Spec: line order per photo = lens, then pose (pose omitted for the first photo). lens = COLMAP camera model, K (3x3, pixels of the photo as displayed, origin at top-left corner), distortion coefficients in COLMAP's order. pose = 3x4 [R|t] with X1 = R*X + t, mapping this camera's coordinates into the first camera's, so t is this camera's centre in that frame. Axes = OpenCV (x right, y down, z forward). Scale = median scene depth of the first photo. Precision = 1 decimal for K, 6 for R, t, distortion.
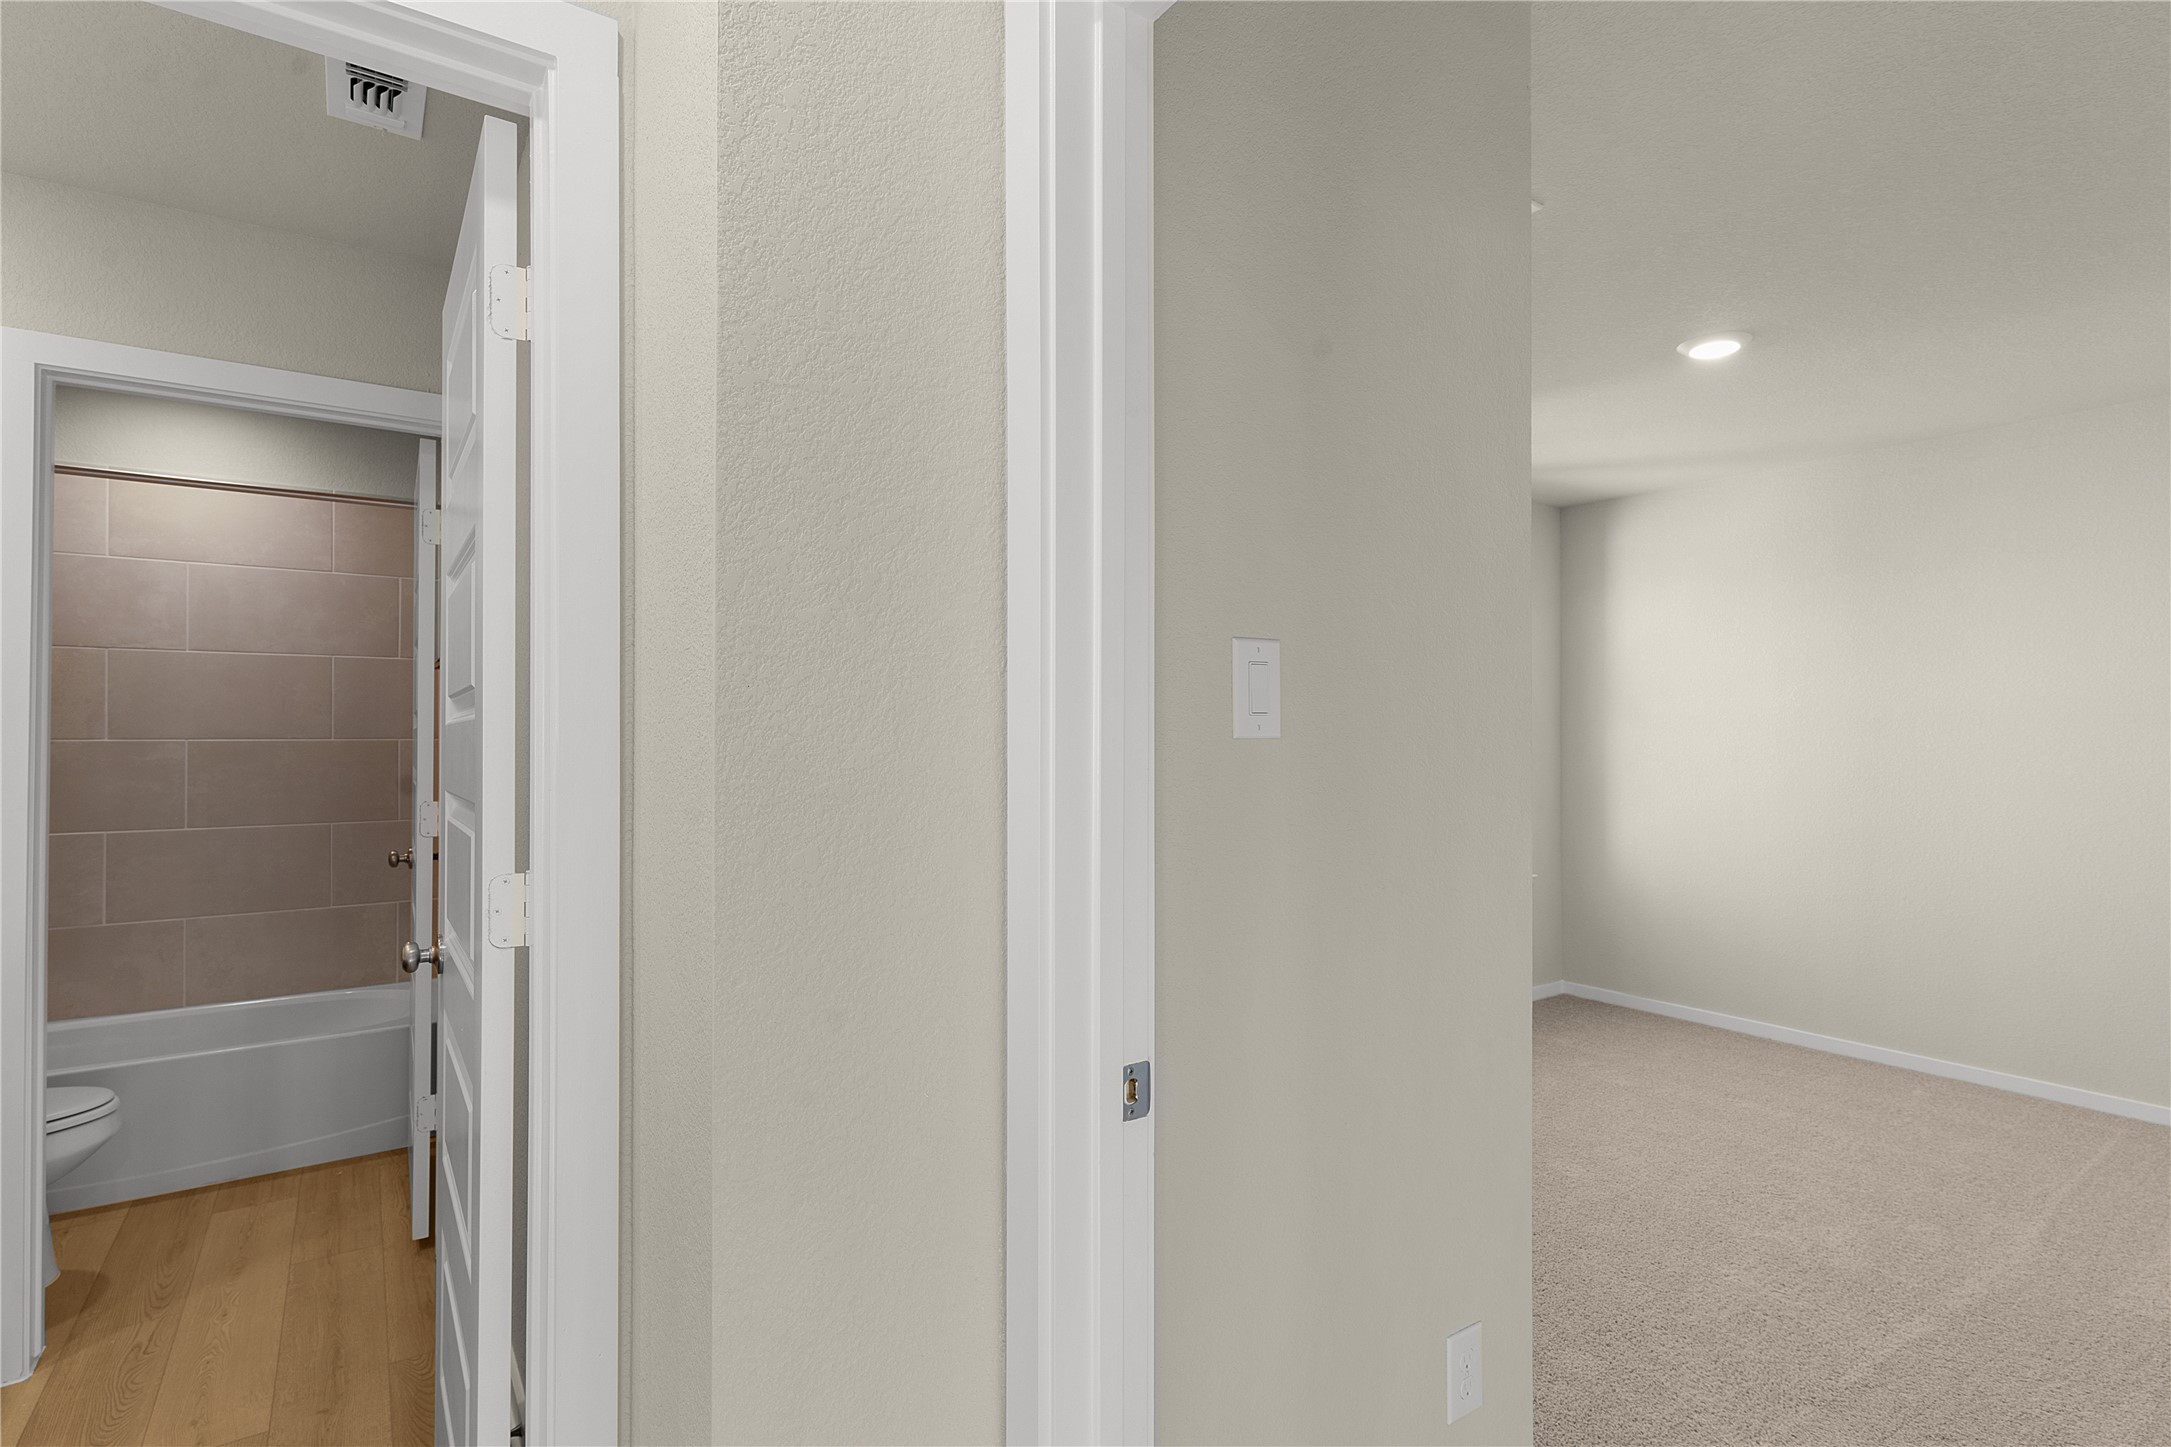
lens RADIAL K [[1058.1, 0, 1082.1], [0, 1058.1, 727.5], [0, 0, 1]] dist [0.007437, -0.003038]
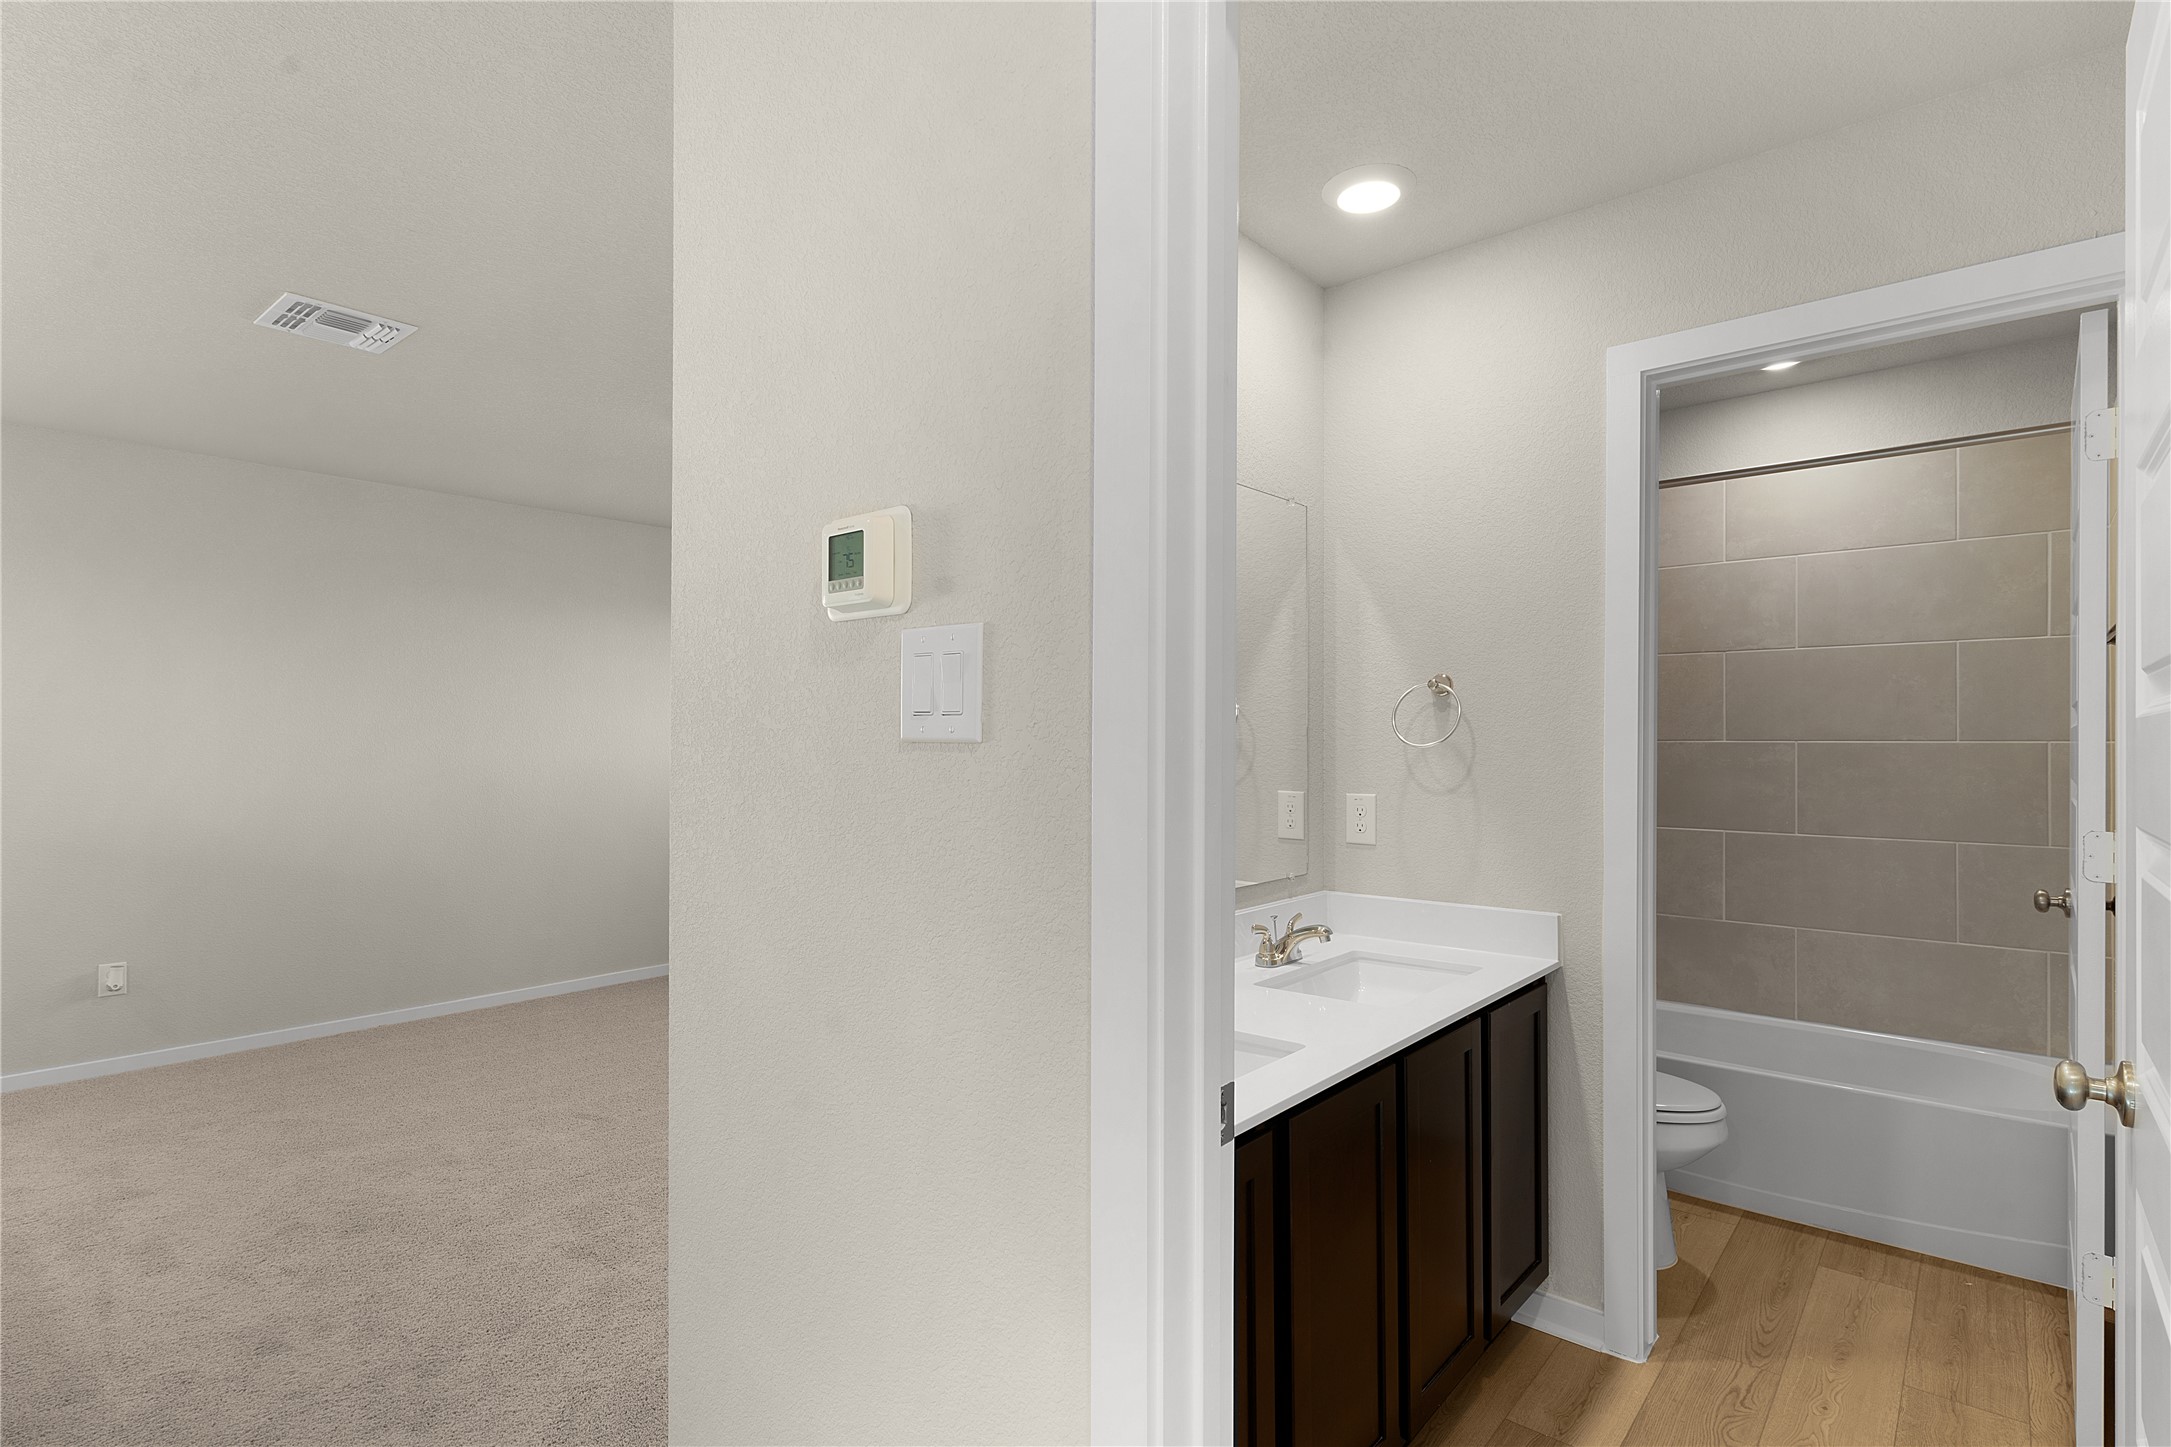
lens RADIAL K [[1058.1, 0, 1079.8], [0, 1058.1, 731.7], [0, 0, 1]] dist [0.007437, -0.003038]
pose [[0.255909, -0.002636, -0.966697, -0.109551], [0.005524, 0.999984, -0.001264, 0.000936], [0.966685, -0.005017, 0.255919, 0.171153]]
